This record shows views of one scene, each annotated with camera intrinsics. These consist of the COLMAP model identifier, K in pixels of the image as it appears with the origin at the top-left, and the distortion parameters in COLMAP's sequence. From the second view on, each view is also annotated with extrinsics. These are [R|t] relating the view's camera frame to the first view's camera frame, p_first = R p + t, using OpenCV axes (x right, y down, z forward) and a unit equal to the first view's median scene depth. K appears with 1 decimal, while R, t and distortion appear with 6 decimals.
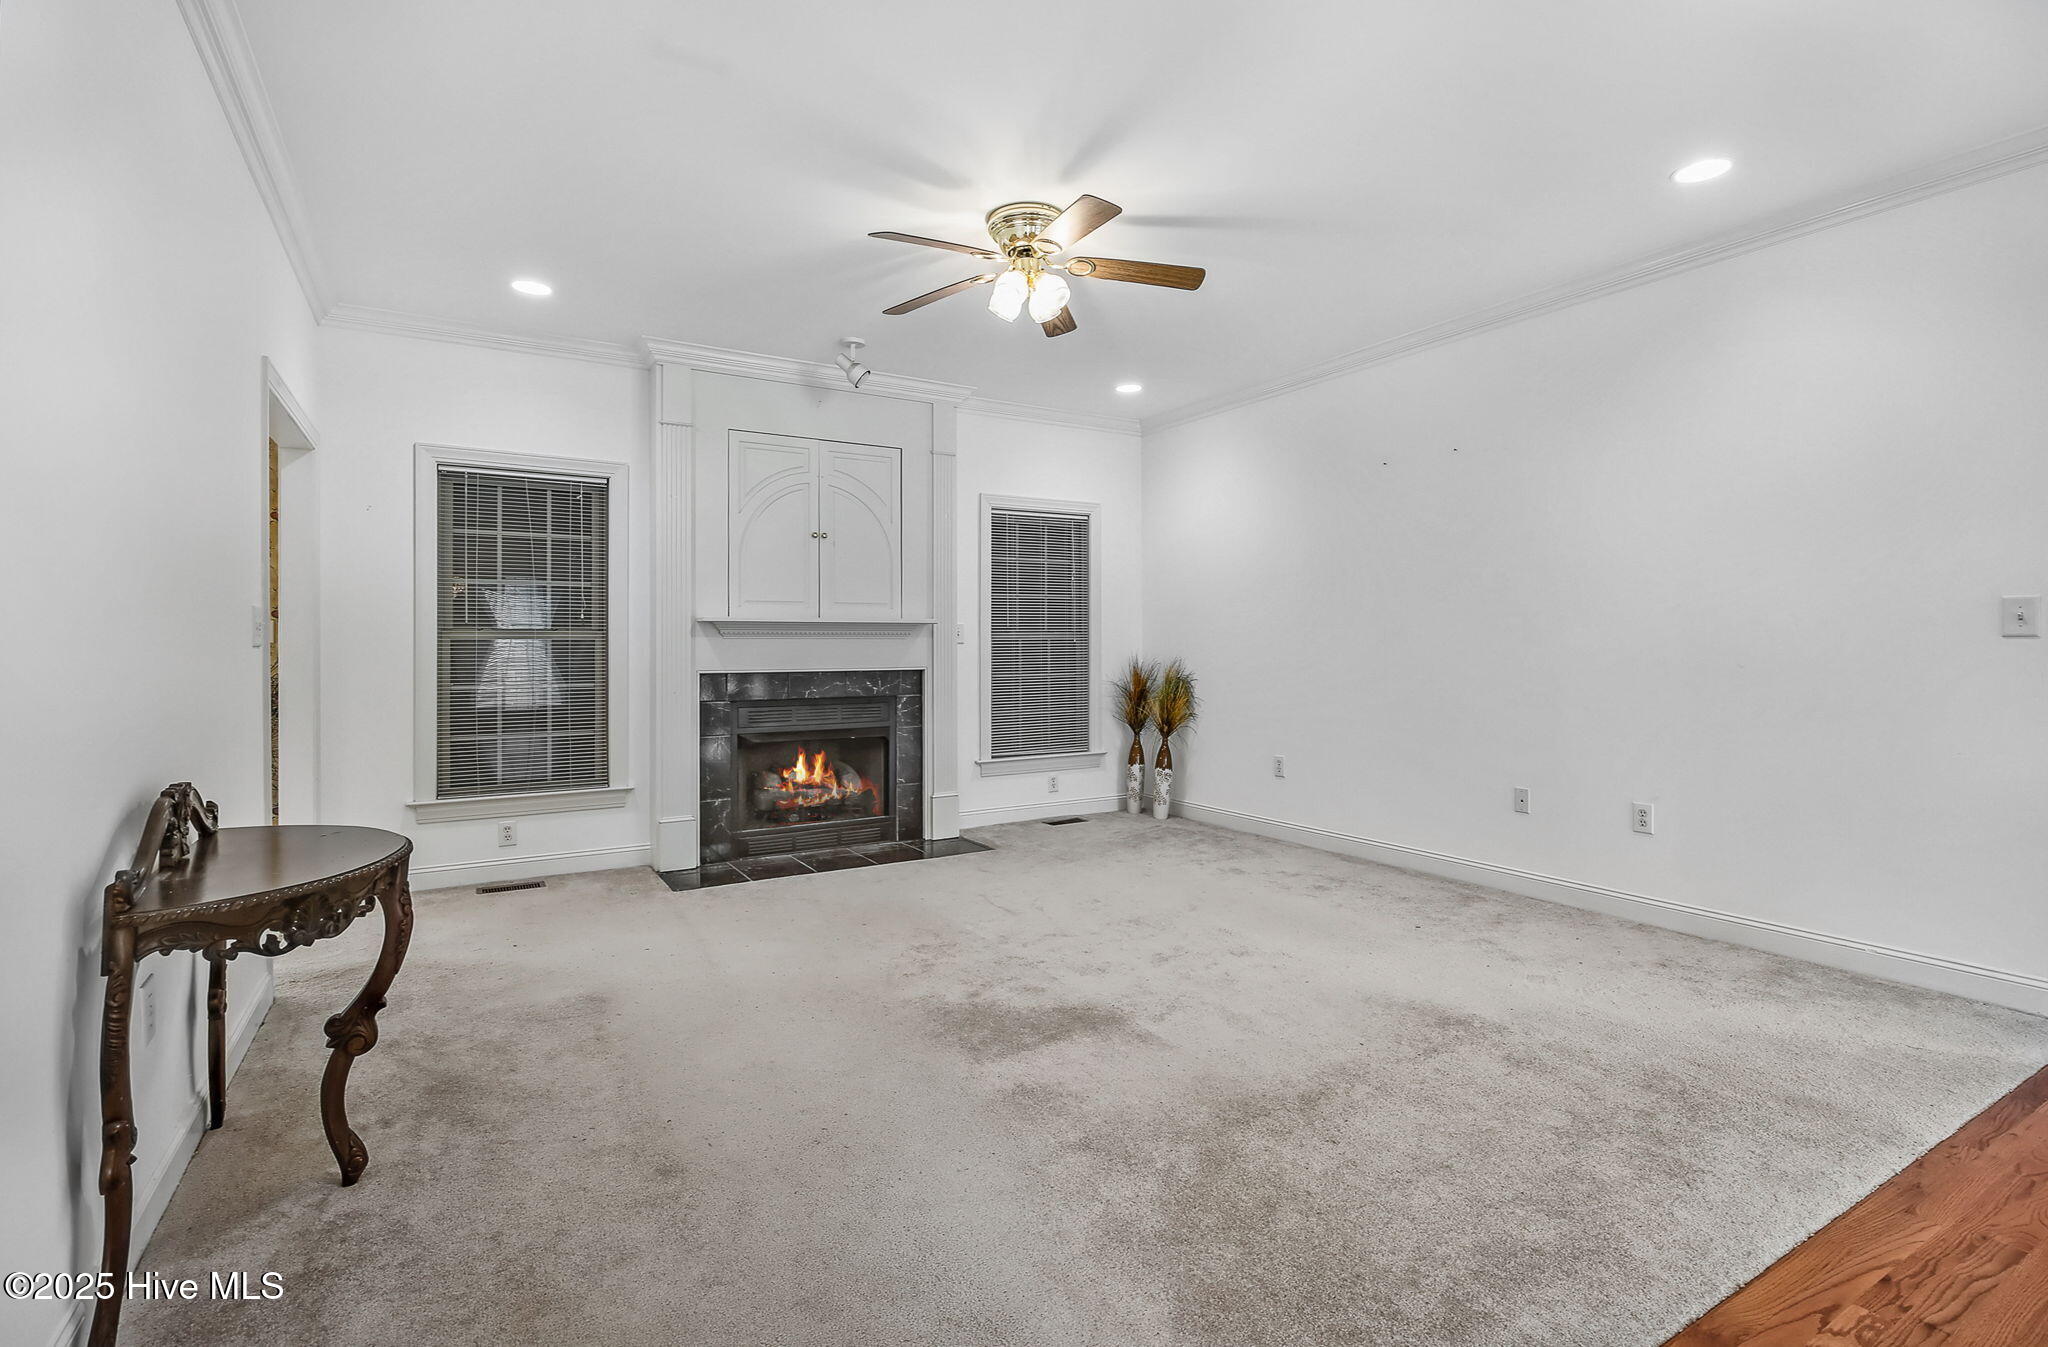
lens RADIAL K [[964.1, 0, 1014.0], [0, 964.1, 642.1], [0, 0, 1]] dist [0.002588, 0.000421]
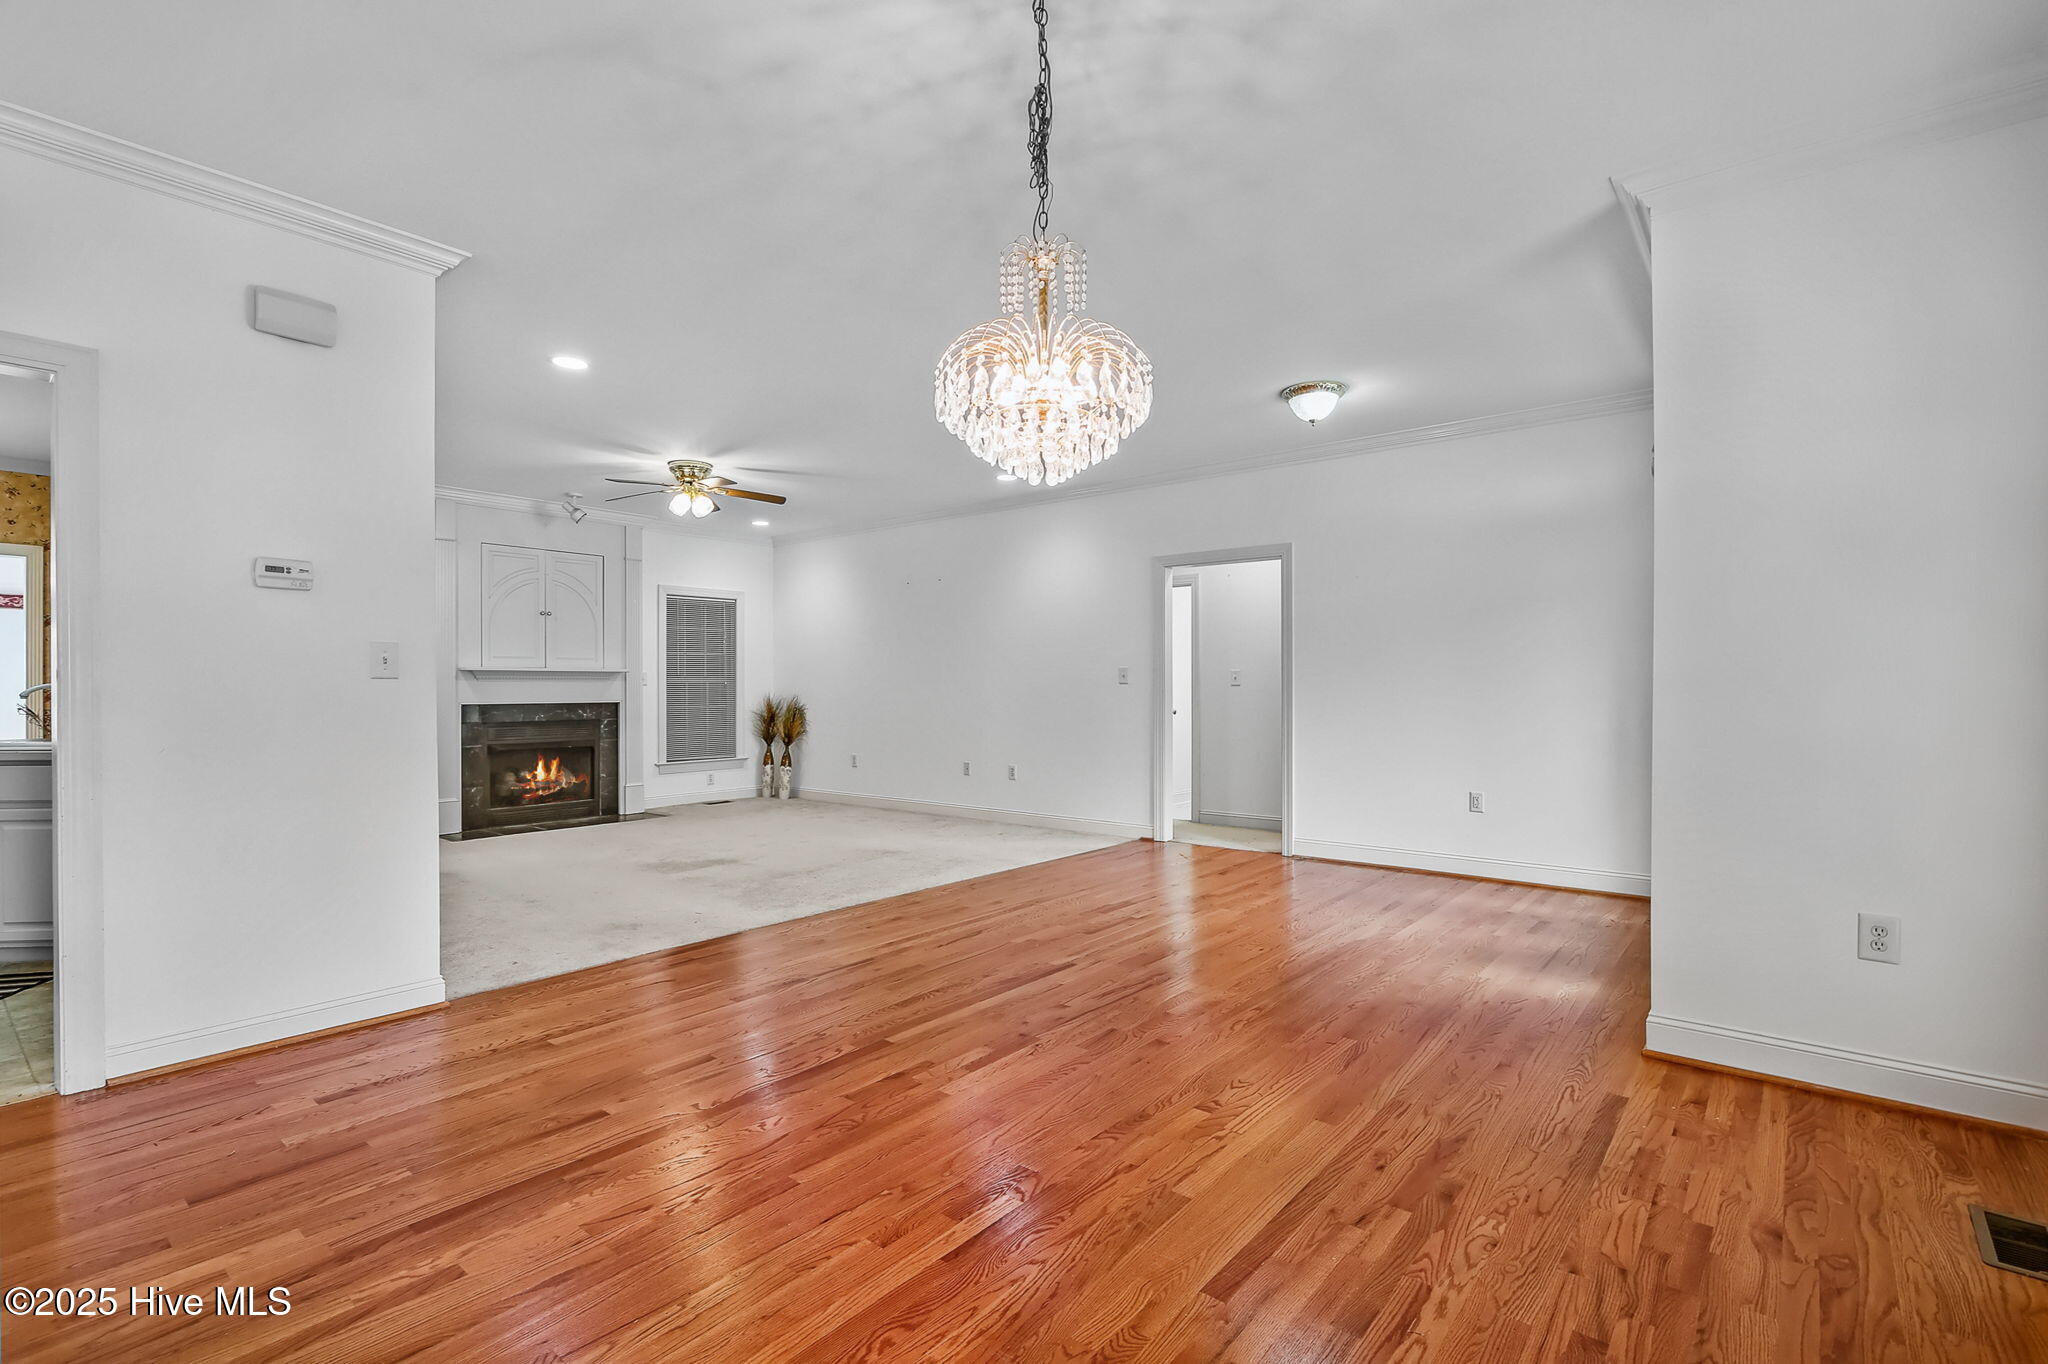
lens RADIAL K [[942.5, 0, 1034.3], [0, 942.5, 690.7], [0, 0, 1]] dist [-0.003661, -0.000282]
pose [[0.936220, 0.000917, 0.351414, -0.002796], [-0.003836, 0.999964, 0.007609, -0.003473], [-0.351394, -0.008472, 0.936189, -0.623143]]
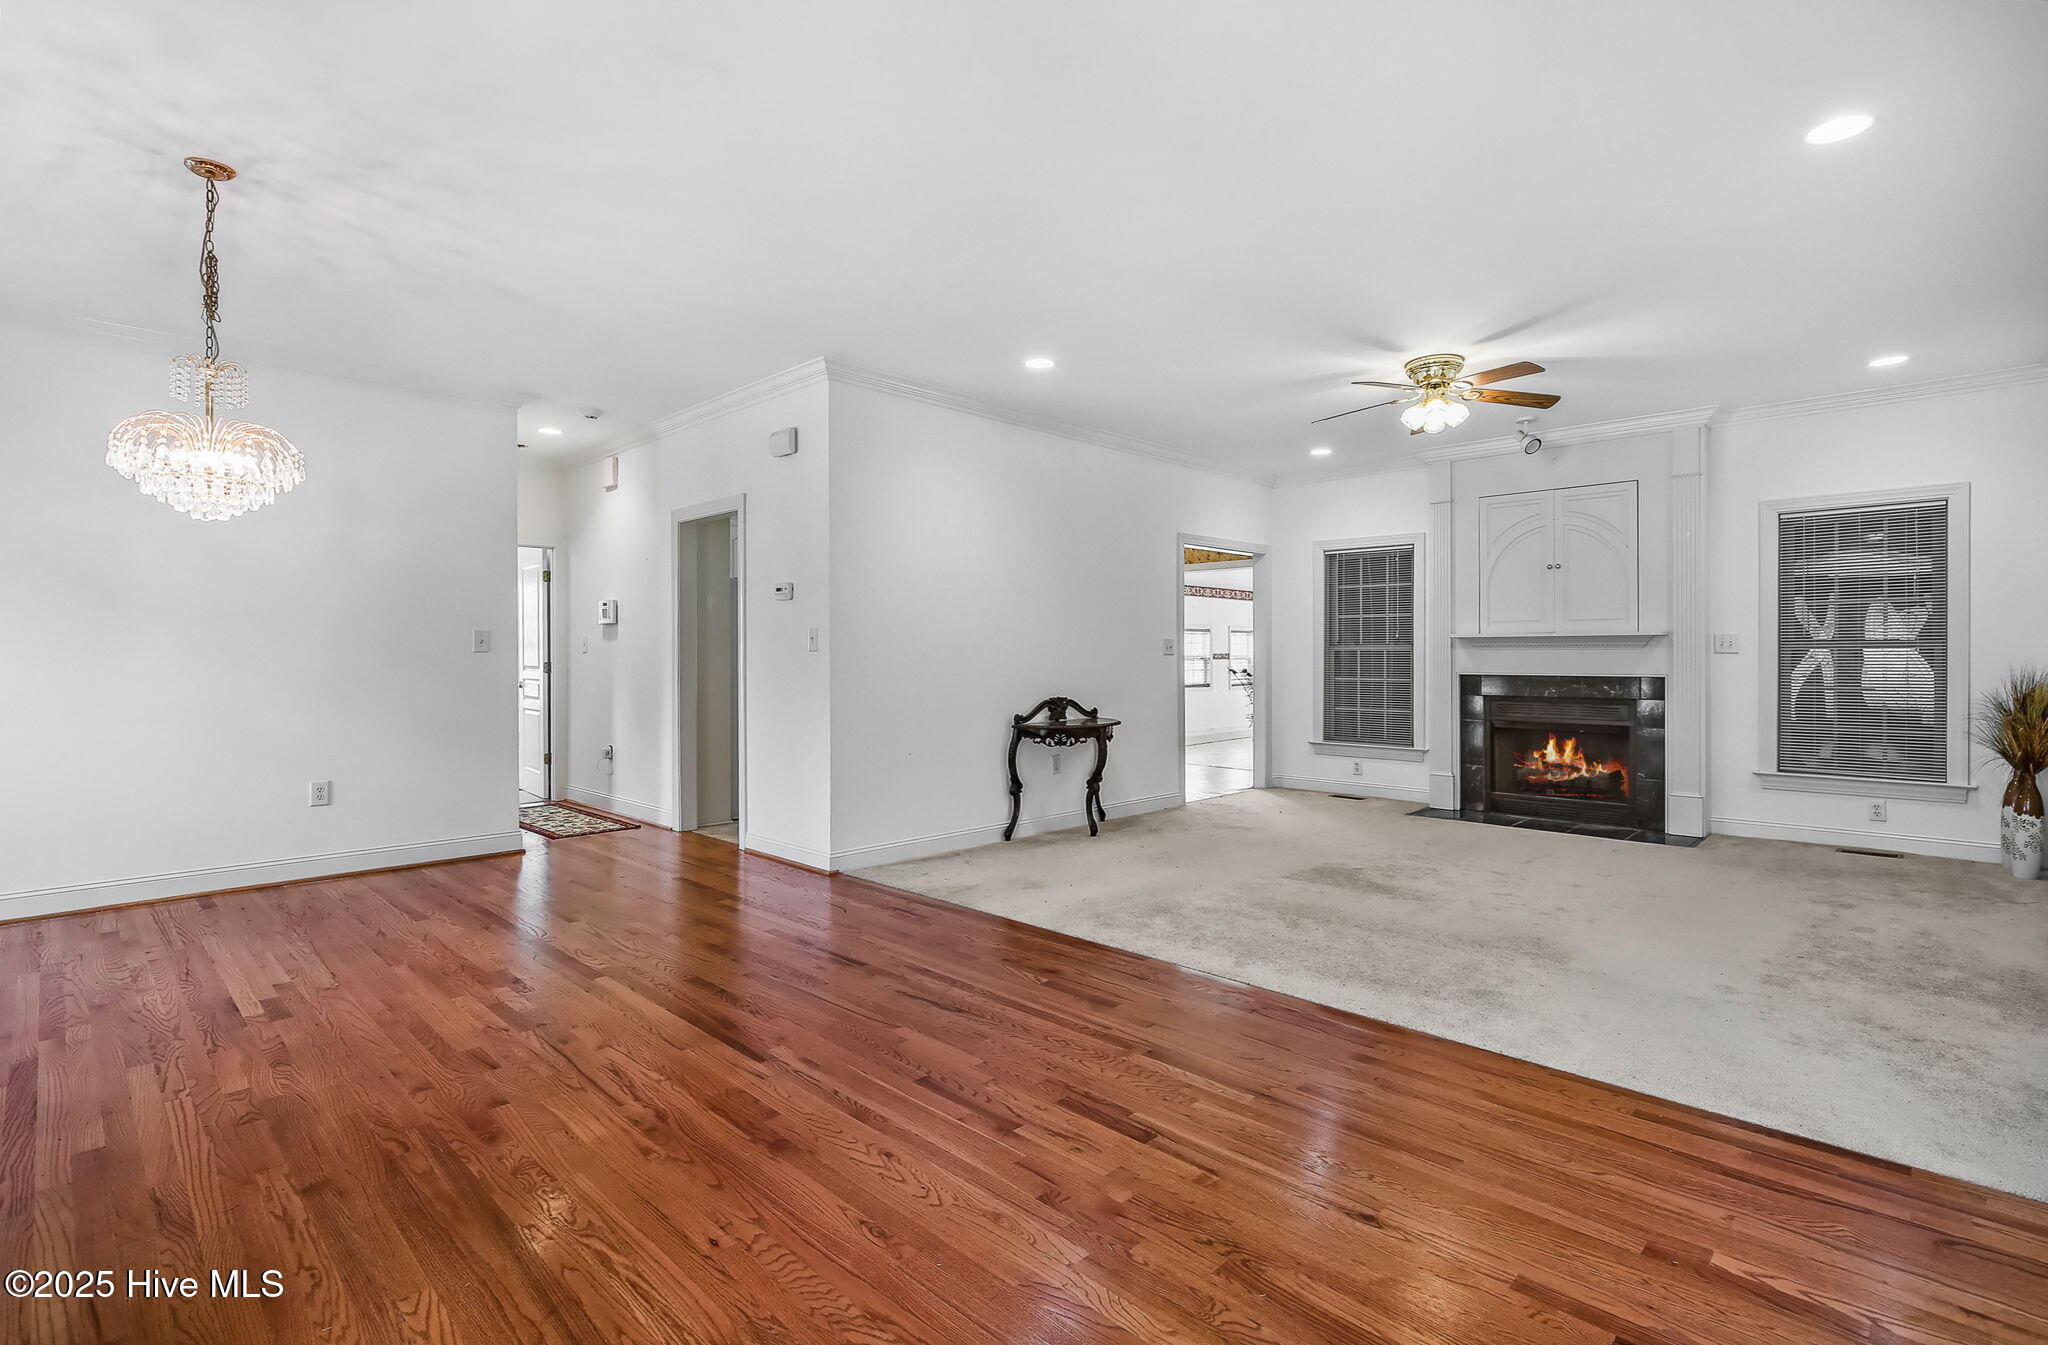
lens RADIAL K [[964.1, 0, 1040.2], [0, 964.1, 648.8], [0, 0, 1]] dist [0.002588, 0.000421]
pose [[0.267601, -0.000671, -0.963530, 0.784125], [0.004295, 0.999991, 0.000496, -0.007458], [0.963520, -0.004271, 0.267601, 0.021844]]
